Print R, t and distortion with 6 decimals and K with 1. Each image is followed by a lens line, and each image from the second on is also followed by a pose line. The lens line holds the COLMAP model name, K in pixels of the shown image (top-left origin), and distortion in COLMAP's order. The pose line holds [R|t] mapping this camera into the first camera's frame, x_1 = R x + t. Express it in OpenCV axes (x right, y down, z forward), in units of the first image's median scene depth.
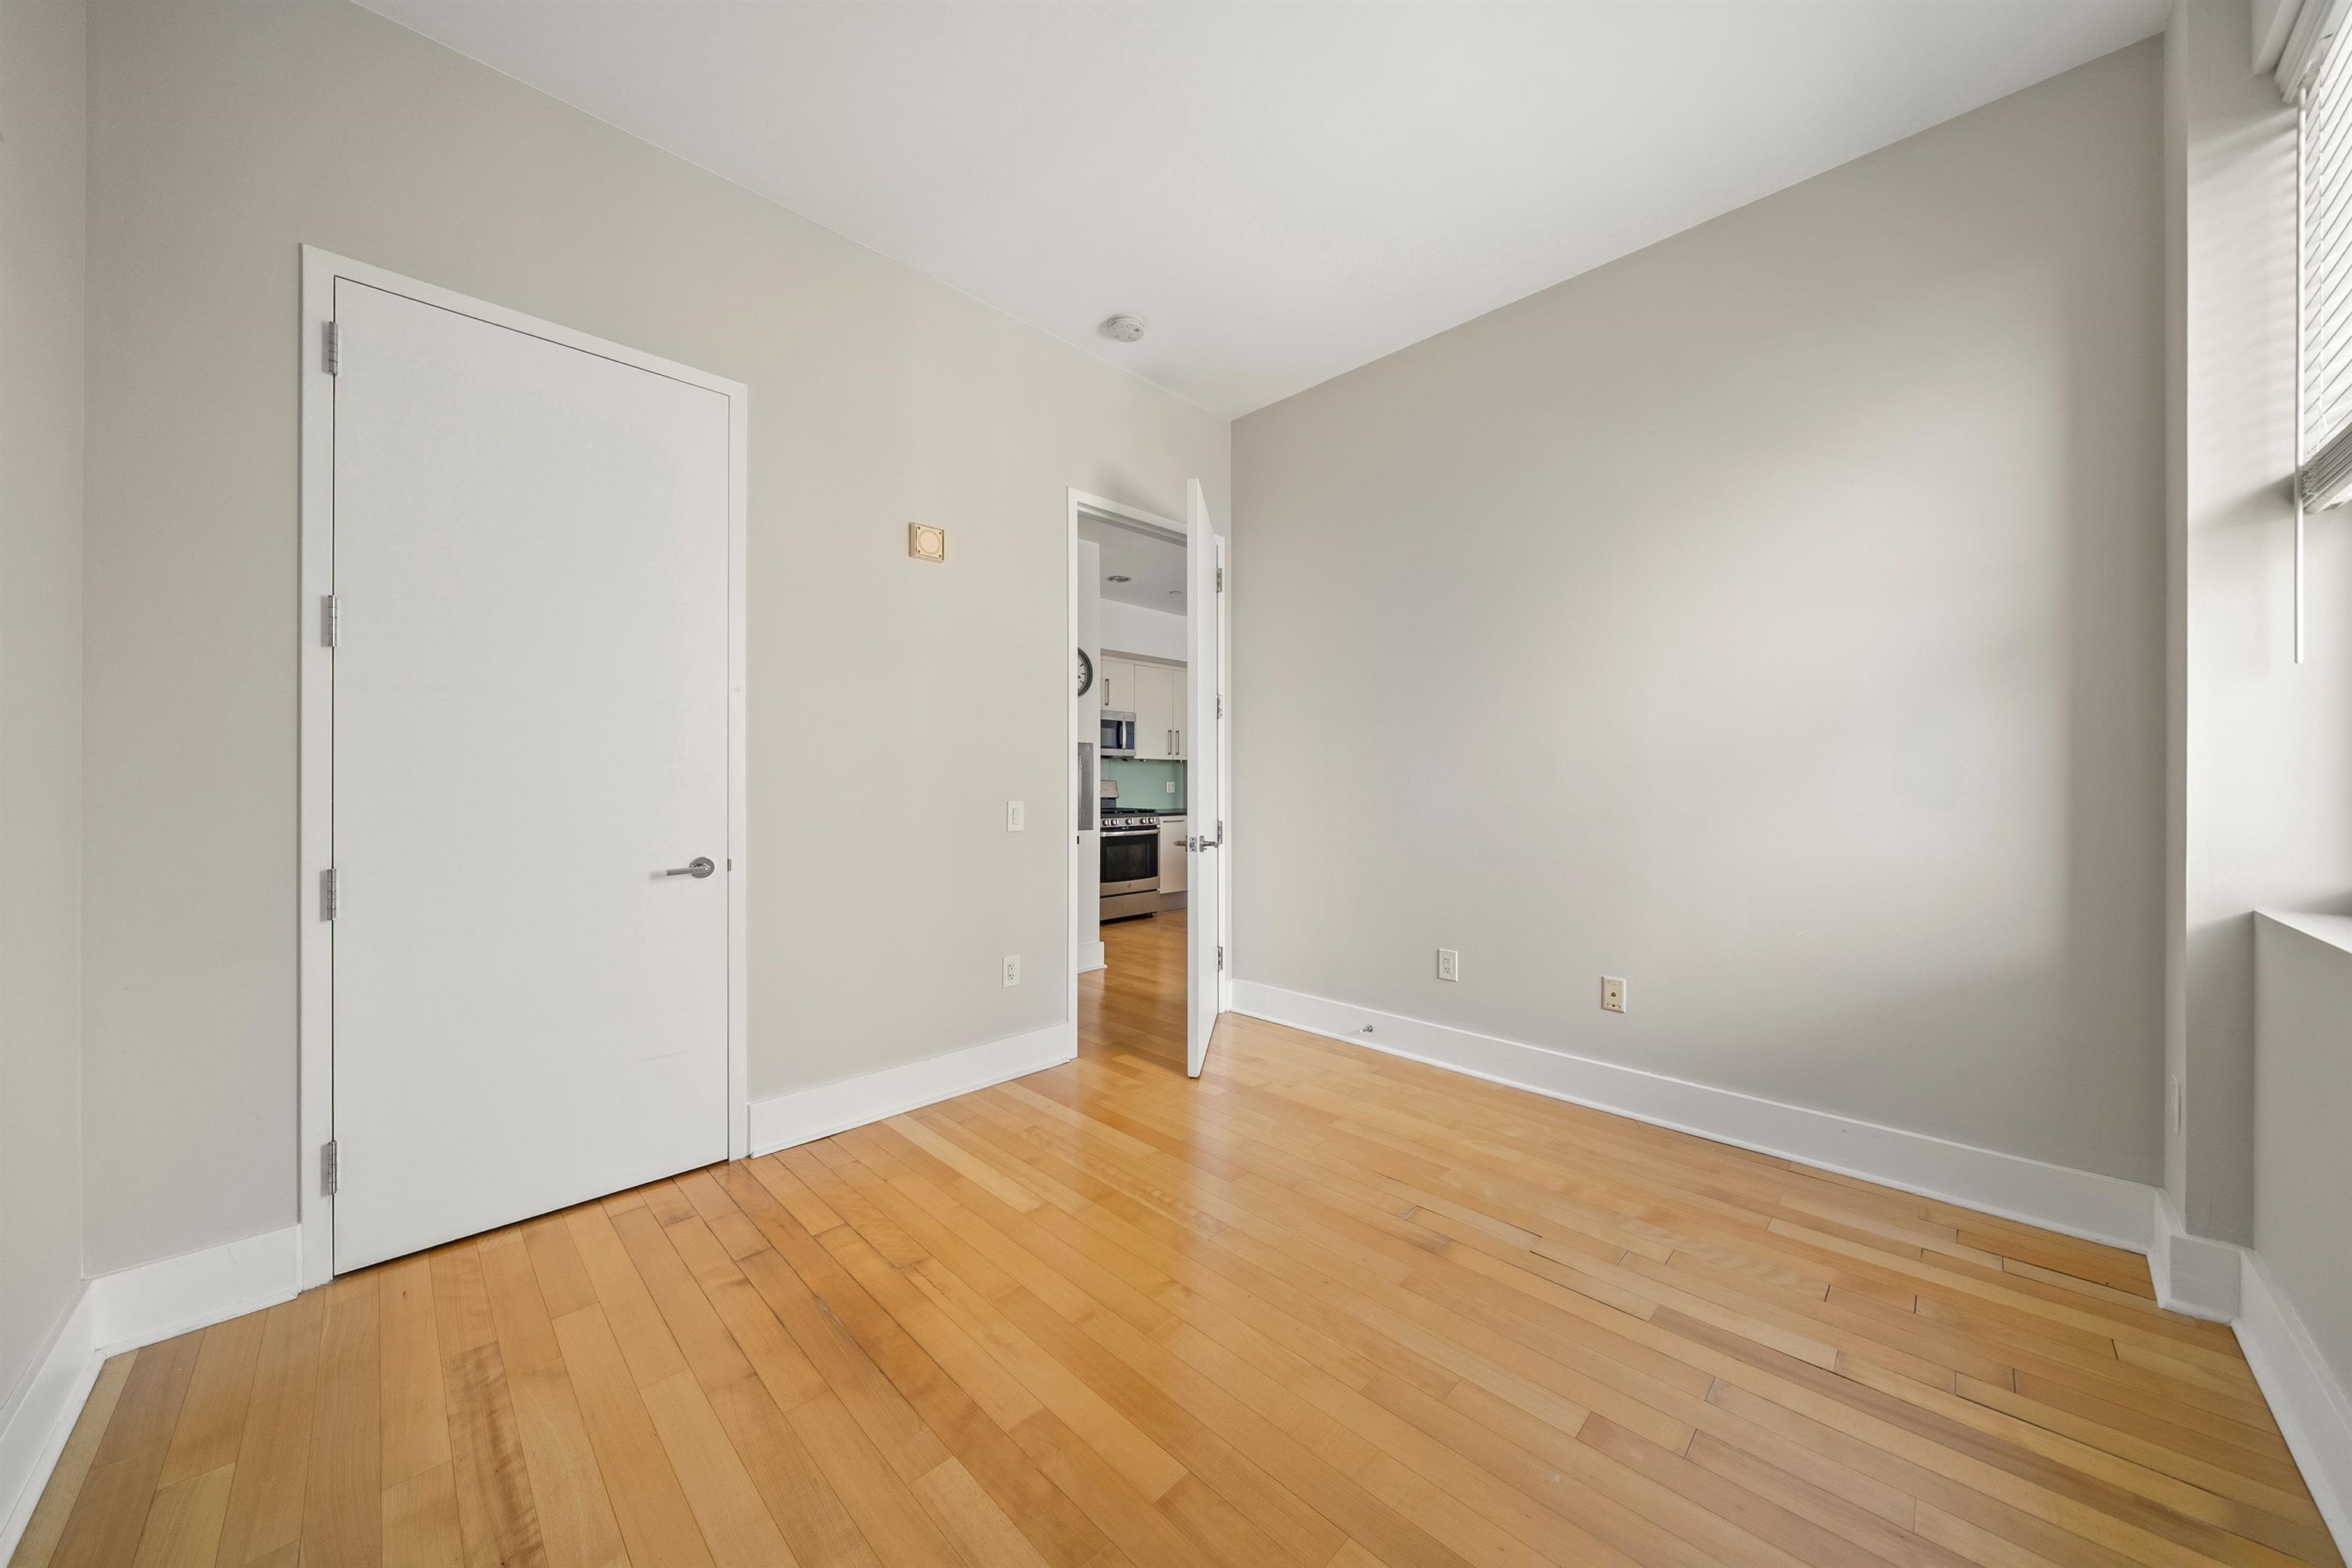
lens RADIAL K [[816.7, 0, 1169.7], [0, 816.7, 794.4], [0, 0, 1]] dist [-0.001496, -0.000197]
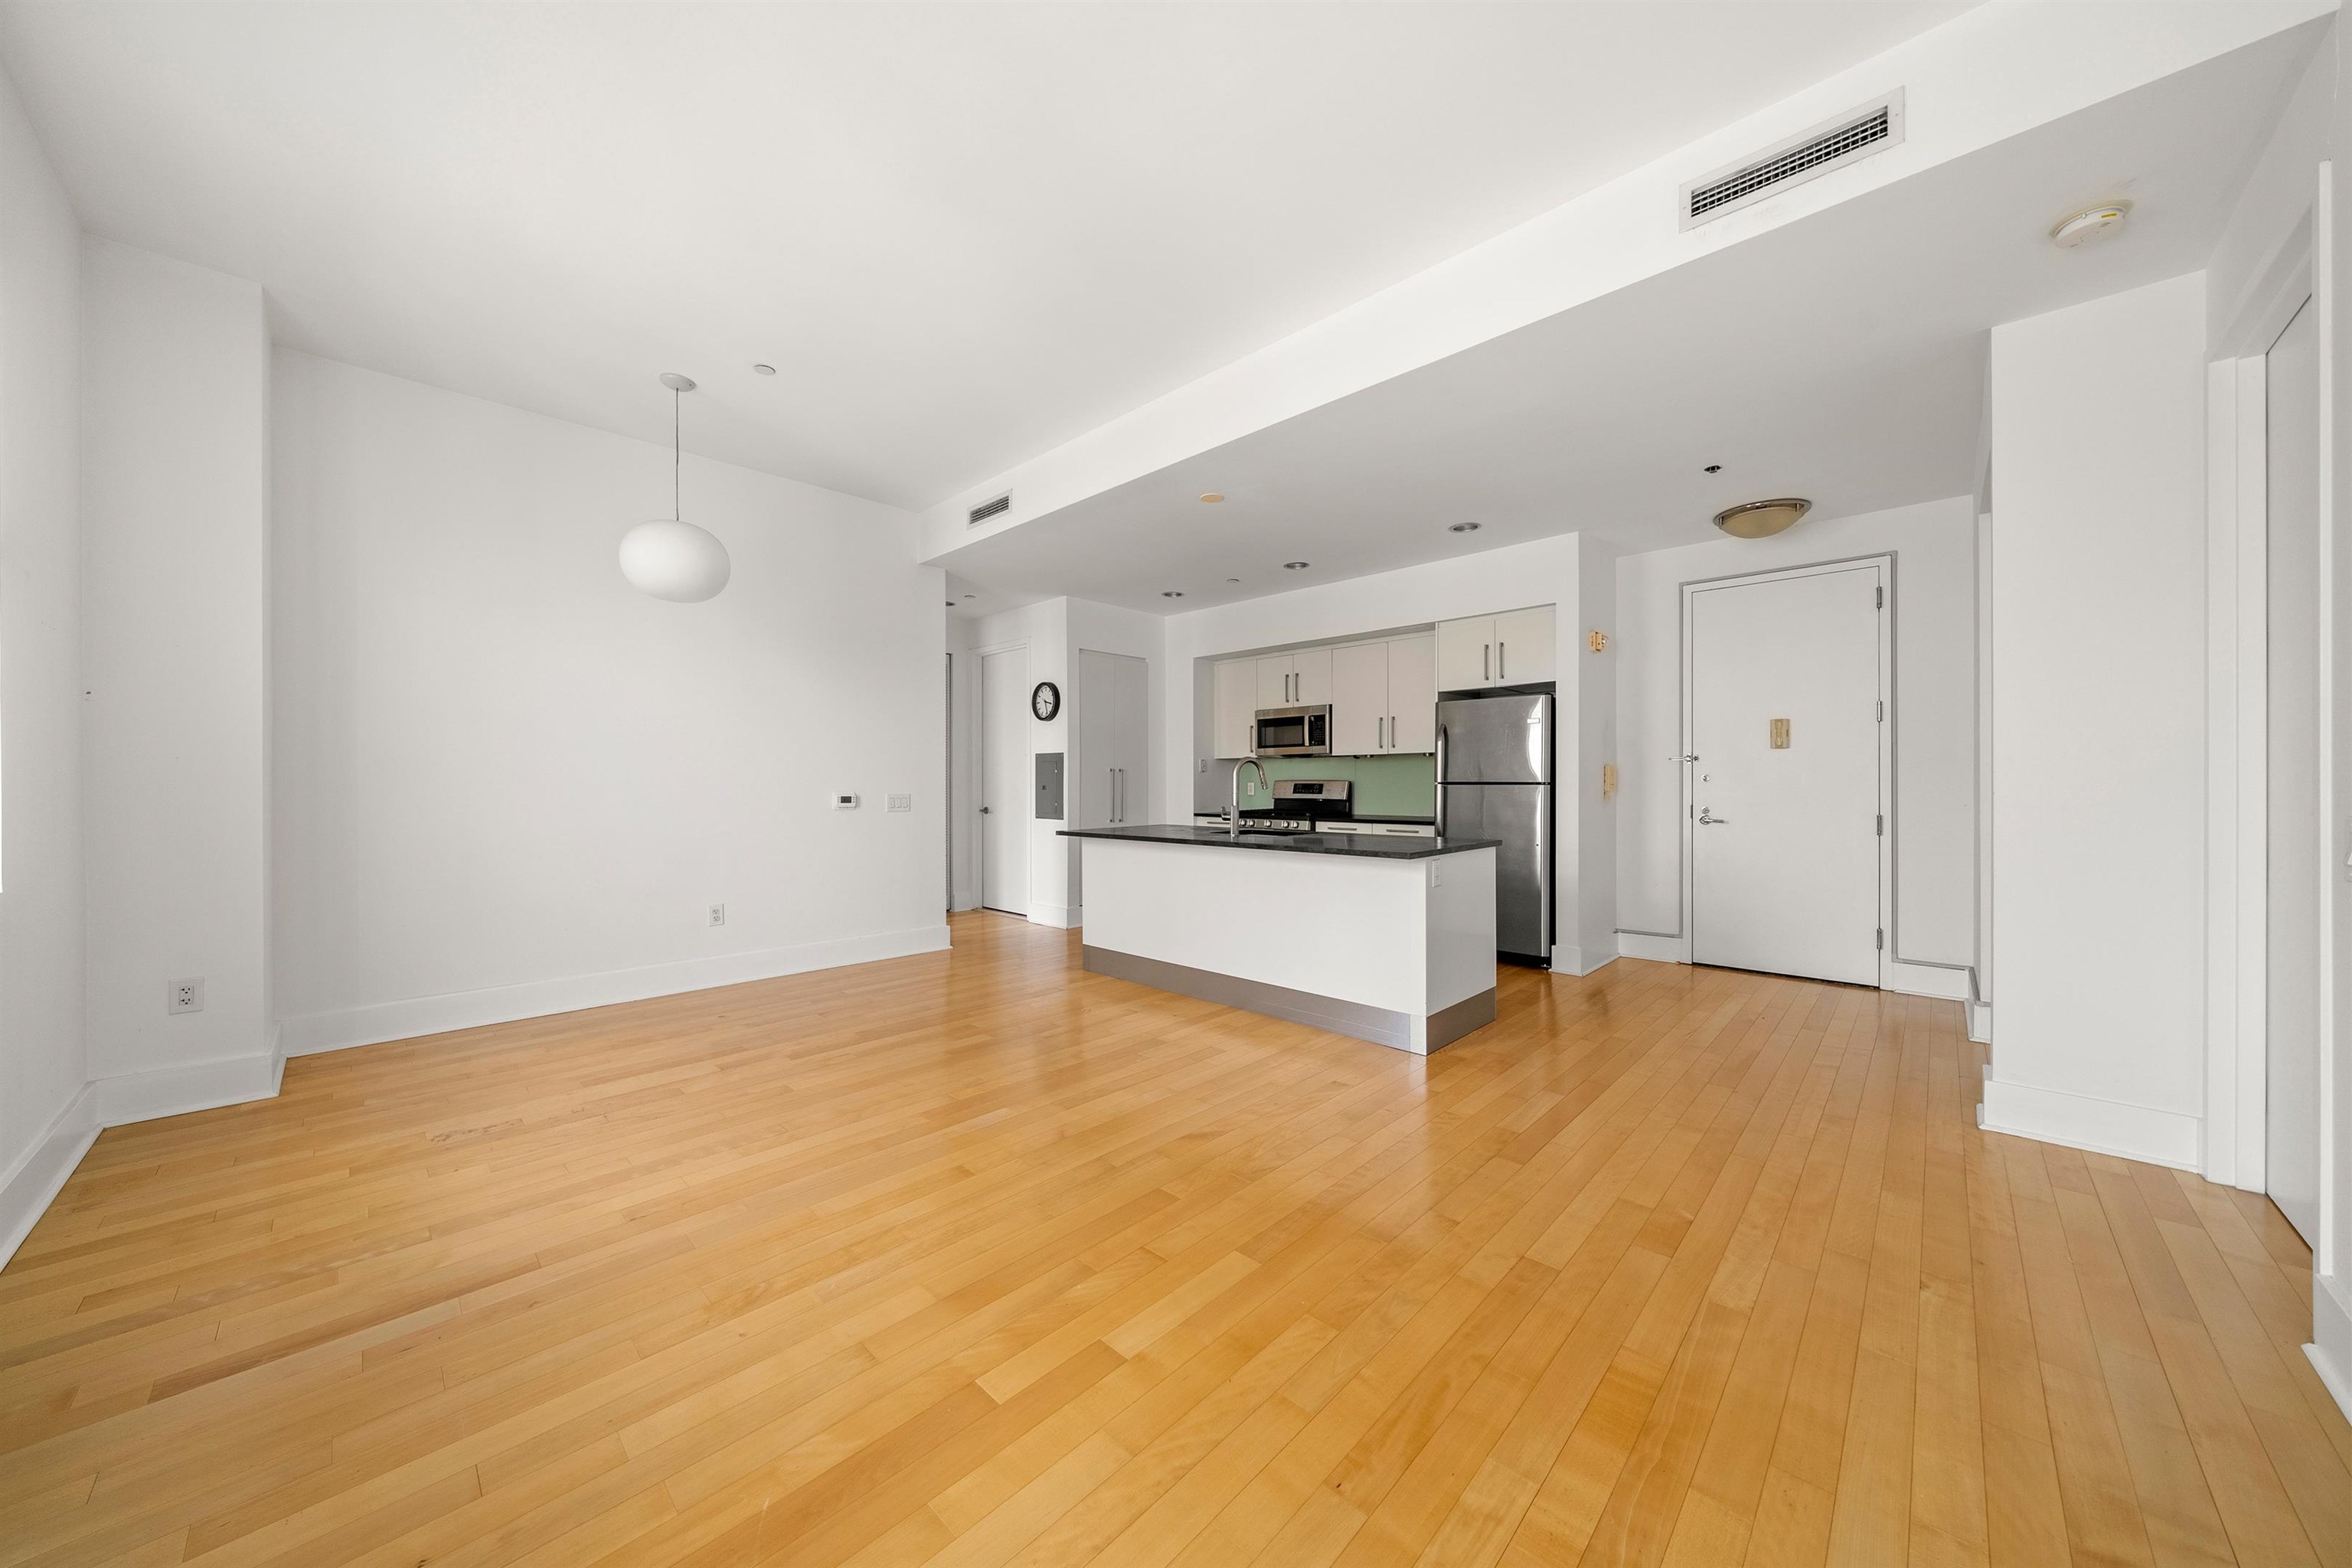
lens RADIAL K [[800.1, 0, 1168.9], [0, 800.1, 788.3], [0, 0, 1]] dist [-0.000222, -0.000088]
pose [[0.020282, 0.004610, -0.999784, 0.828908], [-0.012378, 0.999914, 0.004360, -0.009714], [0.999718, 0.012286, 0.020337, 0.808138]]
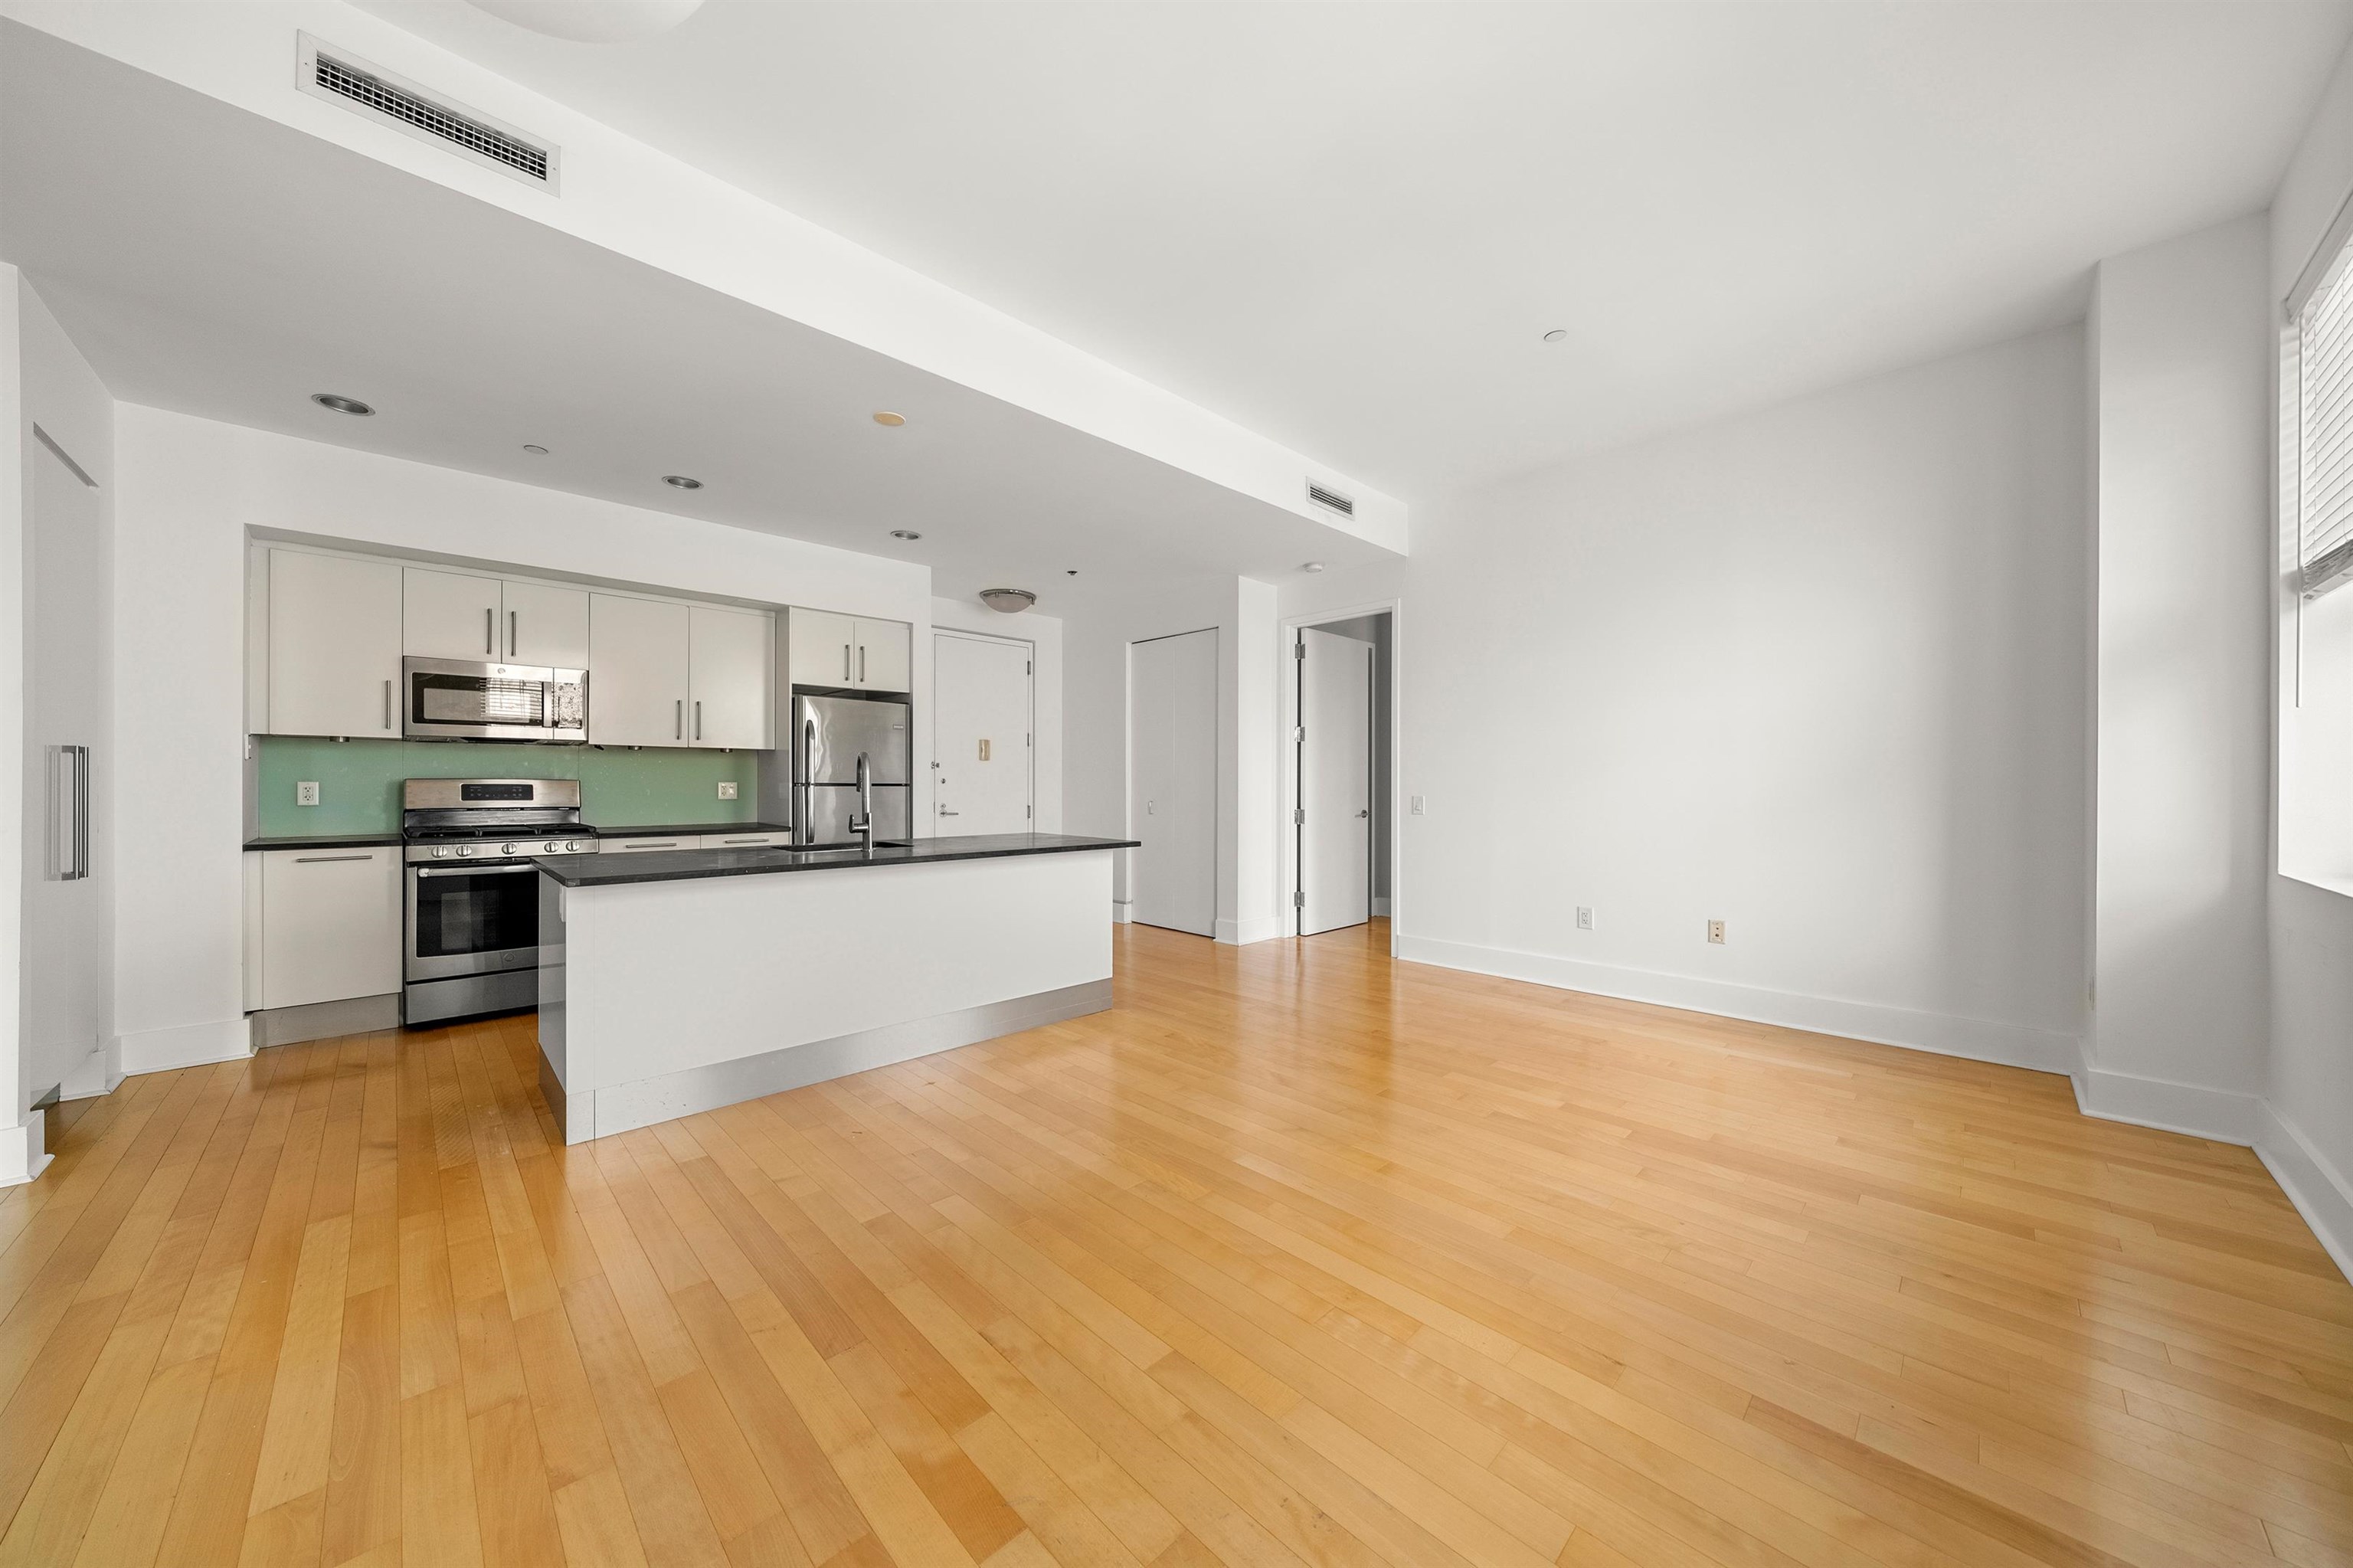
lens RADIAL K [[797.8, 0, 1180.5], [0, 797.8, 786.1], [0, 0, 1]] dist [-0.001423, -0.000172]
pose [[0.999999, -0.000285, -0.001301, 0.410233], [0.000268, 0.999915, -0.013031, -0.003832], [0.001304, 0.013030, 0.999914, 0.395933]]
